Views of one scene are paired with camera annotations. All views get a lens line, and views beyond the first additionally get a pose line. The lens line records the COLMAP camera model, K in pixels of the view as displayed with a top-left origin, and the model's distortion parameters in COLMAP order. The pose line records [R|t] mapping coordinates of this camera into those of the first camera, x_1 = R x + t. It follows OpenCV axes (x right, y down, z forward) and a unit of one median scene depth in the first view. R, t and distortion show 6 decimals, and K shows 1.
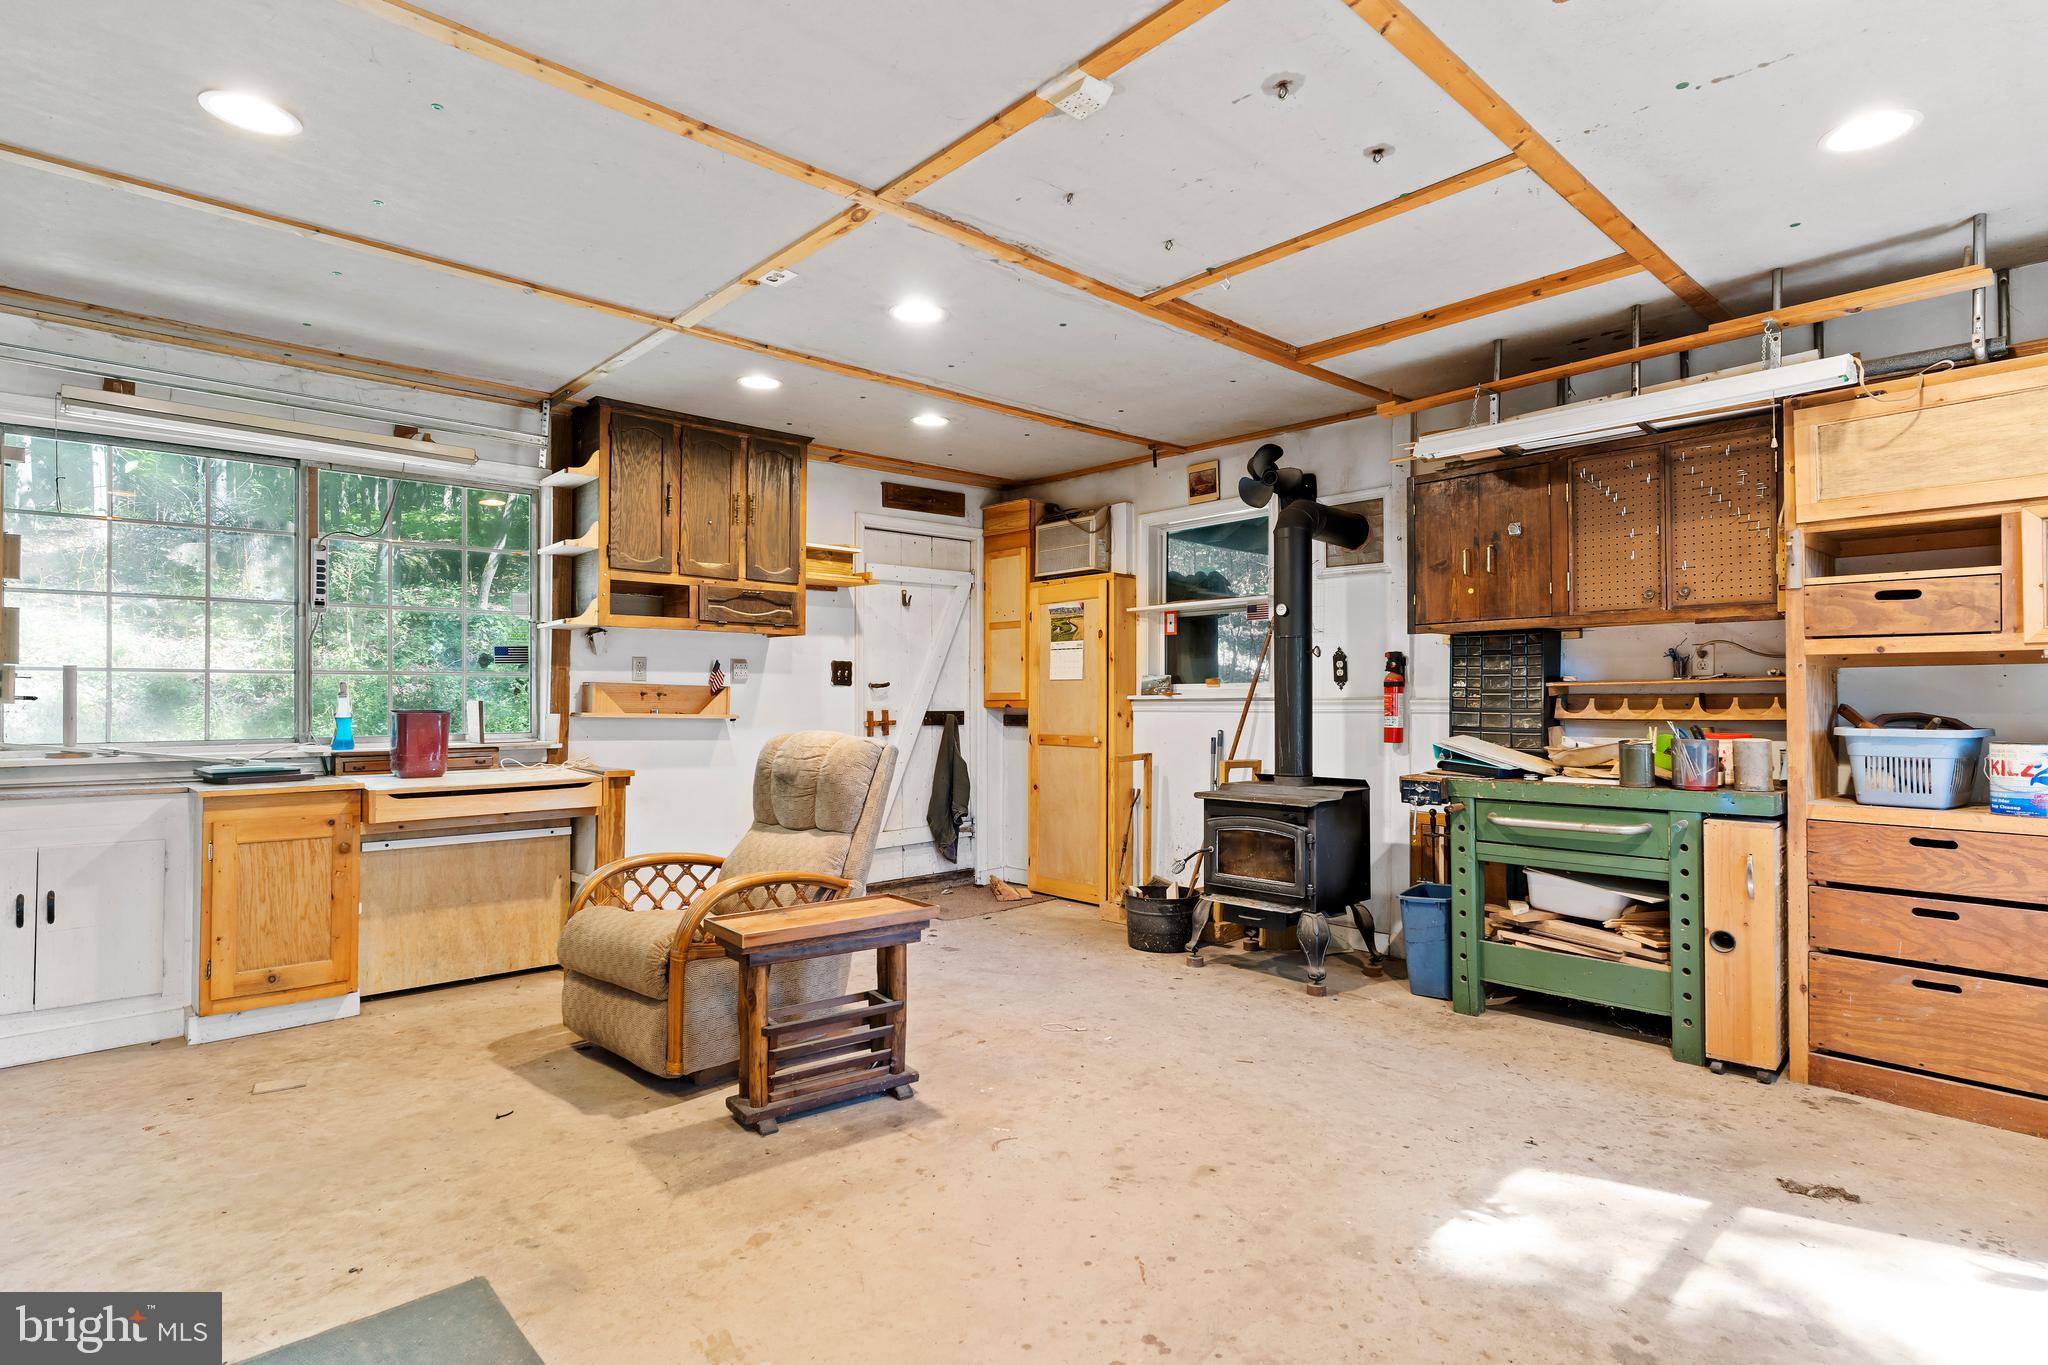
lens RADIAL K [[1031.5, 0, 1022.0], [0, 1031.5, 690.8], [0, 0, 1]] dist [-0.005227, 0.000349]
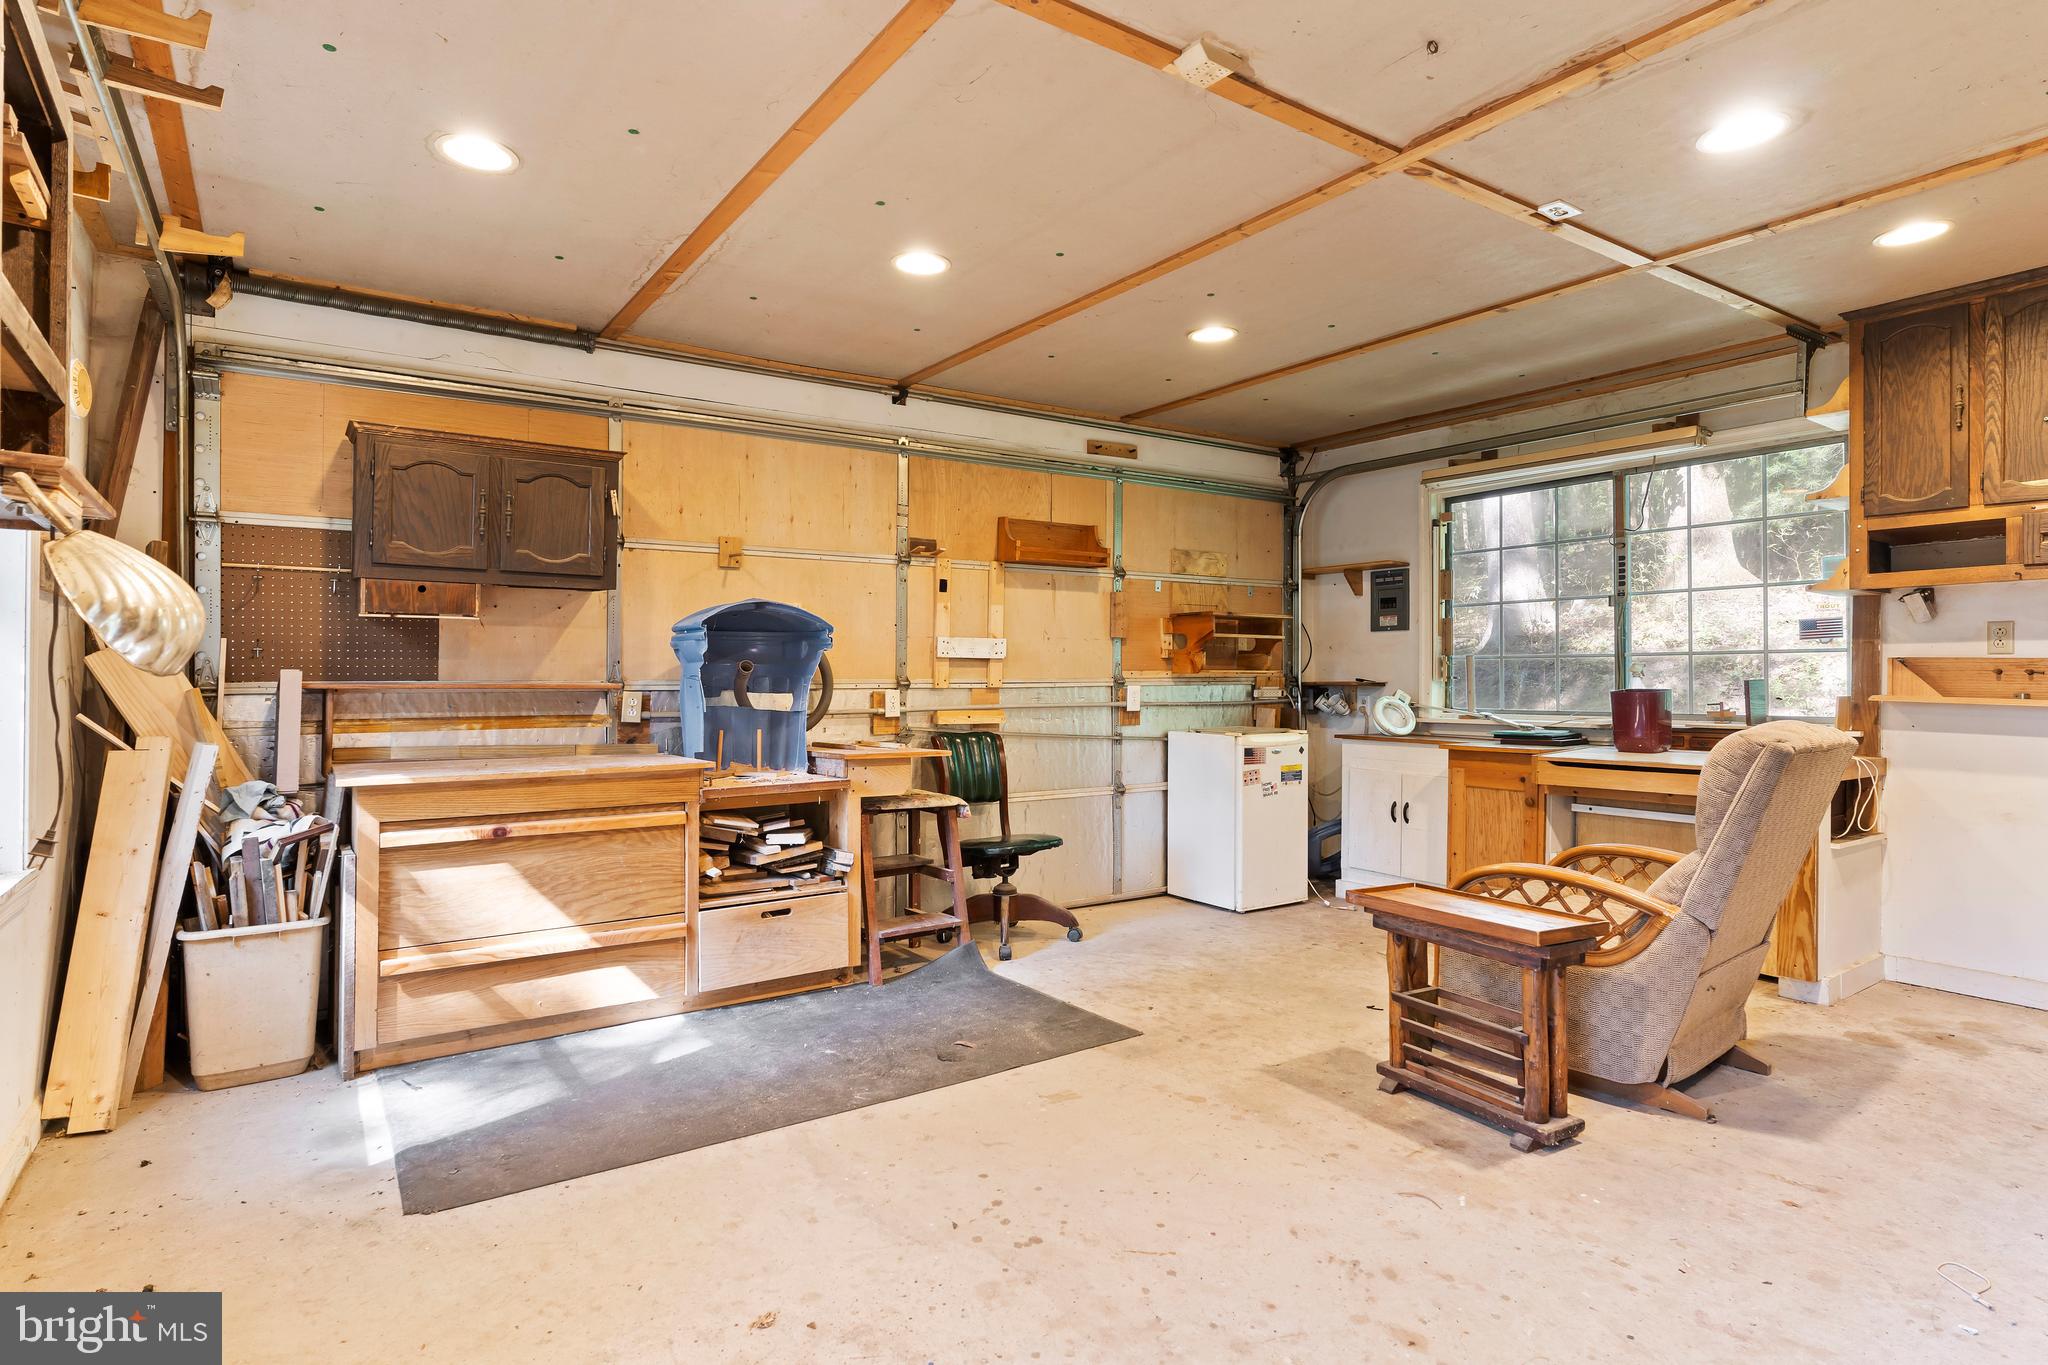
lens RADIAL K [[1095.2, 0, 1053.6], [0, 1095.2, 674.4], [0, 0, 1]] dist [0.001205, 0.001090]
pose [[-0.120208, -0.004211, -0.992740, 0.902748], [0.008191, 0.999953, -0.005234, 0.006767], [0.992715, -0.008761, -0.120168, 0.795456]]
